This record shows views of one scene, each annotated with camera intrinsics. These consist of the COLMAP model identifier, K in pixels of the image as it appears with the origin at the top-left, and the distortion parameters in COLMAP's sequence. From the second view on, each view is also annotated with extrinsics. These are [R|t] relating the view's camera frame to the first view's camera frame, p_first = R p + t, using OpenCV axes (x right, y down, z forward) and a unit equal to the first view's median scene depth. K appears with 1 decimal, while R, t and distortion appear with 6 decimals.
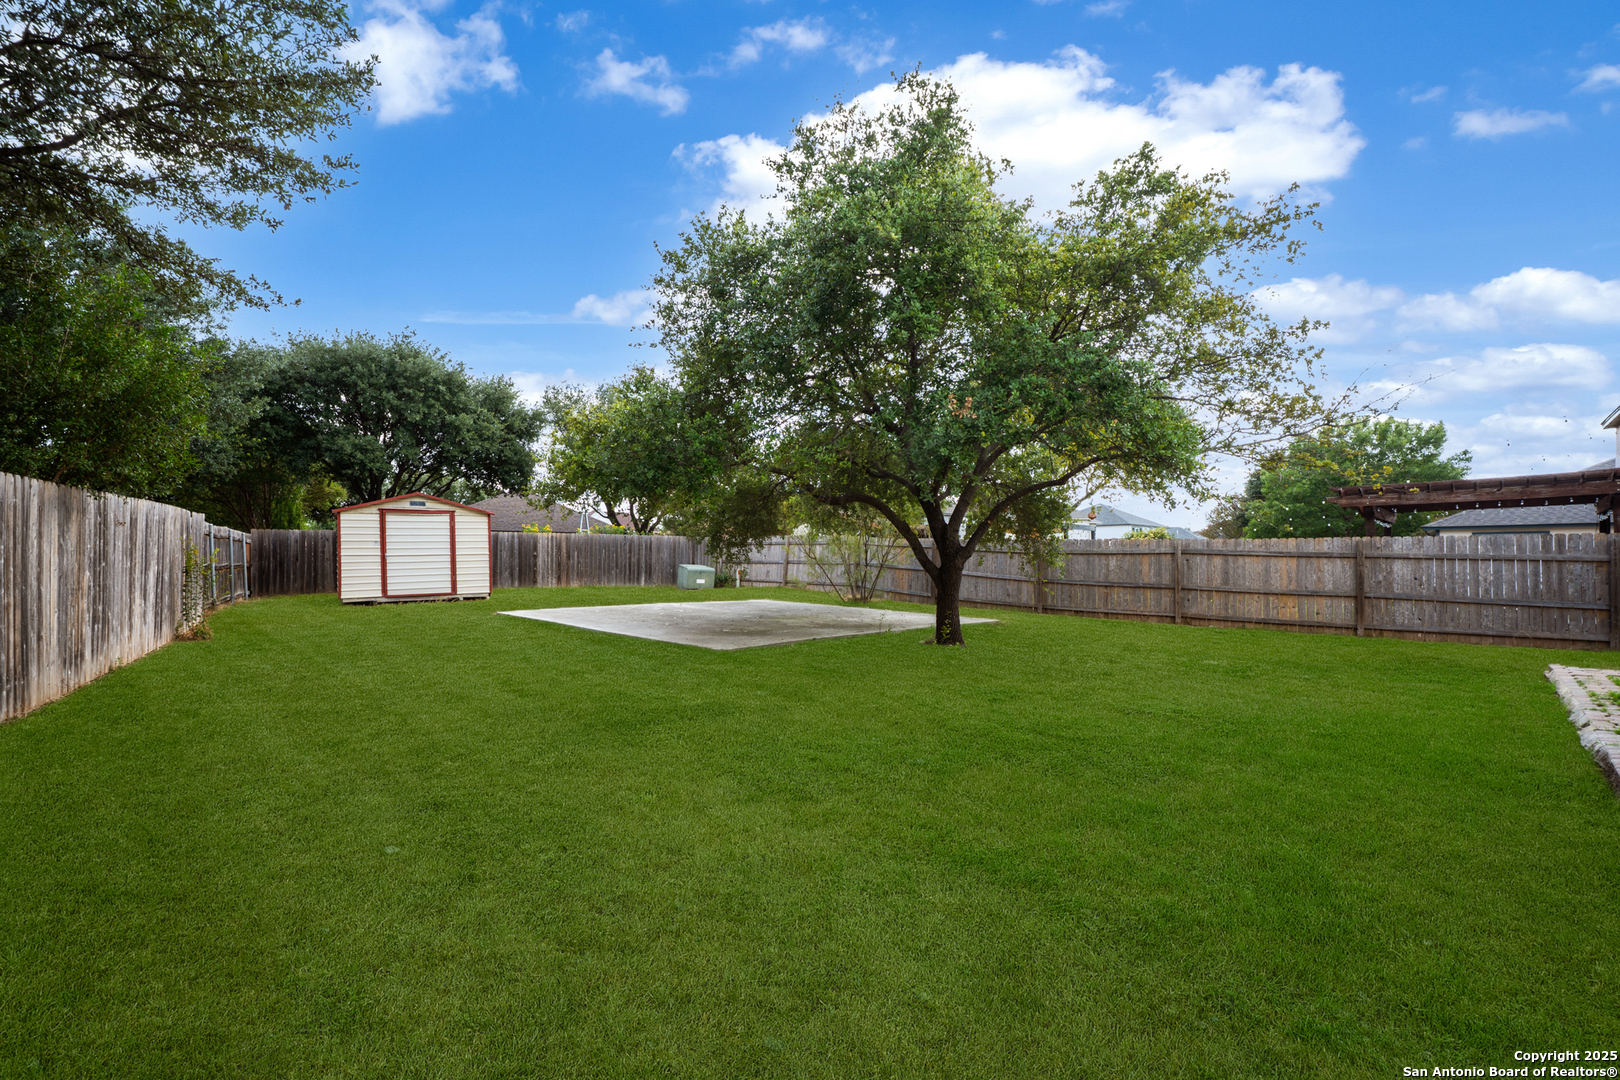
lens RADIAL K [[582.7, 0, 788.9], [0, 582.7, 540.2], [0, 0, 1]] dist [-0.000458, 0.000027]
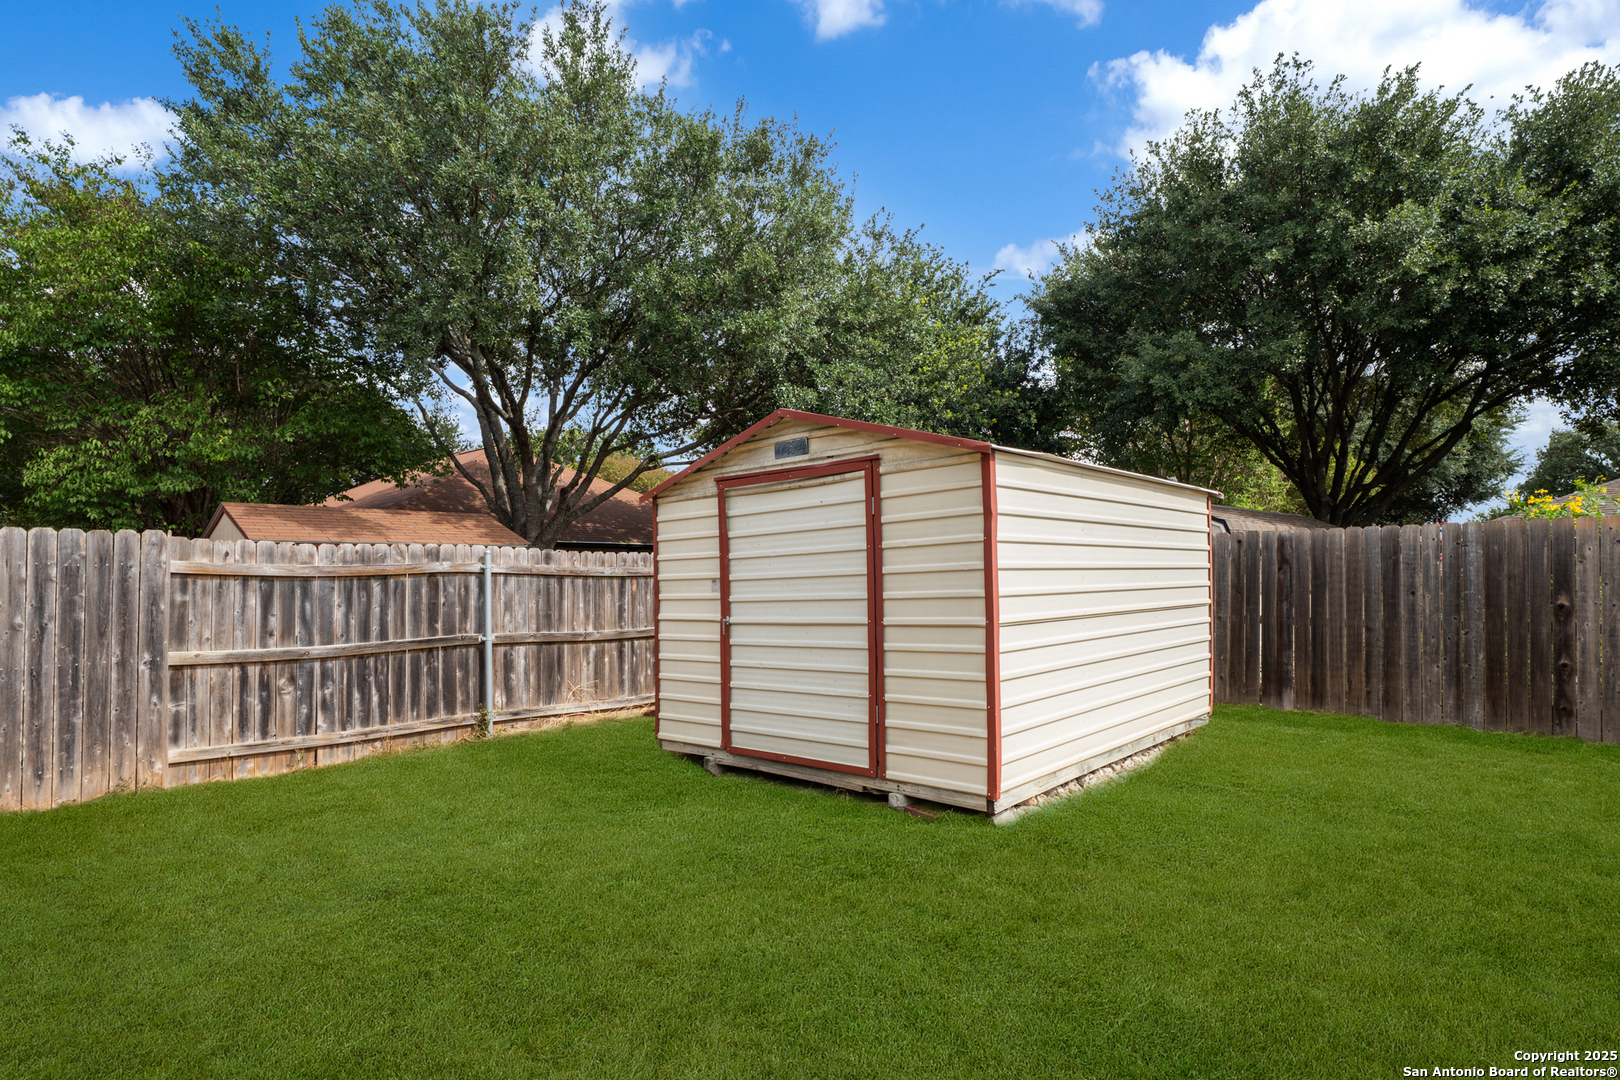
lens RADIAL K [[840.2, 0, 810.3], [0, 840.2, 583.4], [0, 0, 1]] dist [0.000032, 0.000073]
pose [[0.202572, -0.005189, -0.979254, -0.214154], [0.034778, 0.999393, 0.001899, 0.005106], [0.978650, -0.034441, 0.202629, 0.899383]]
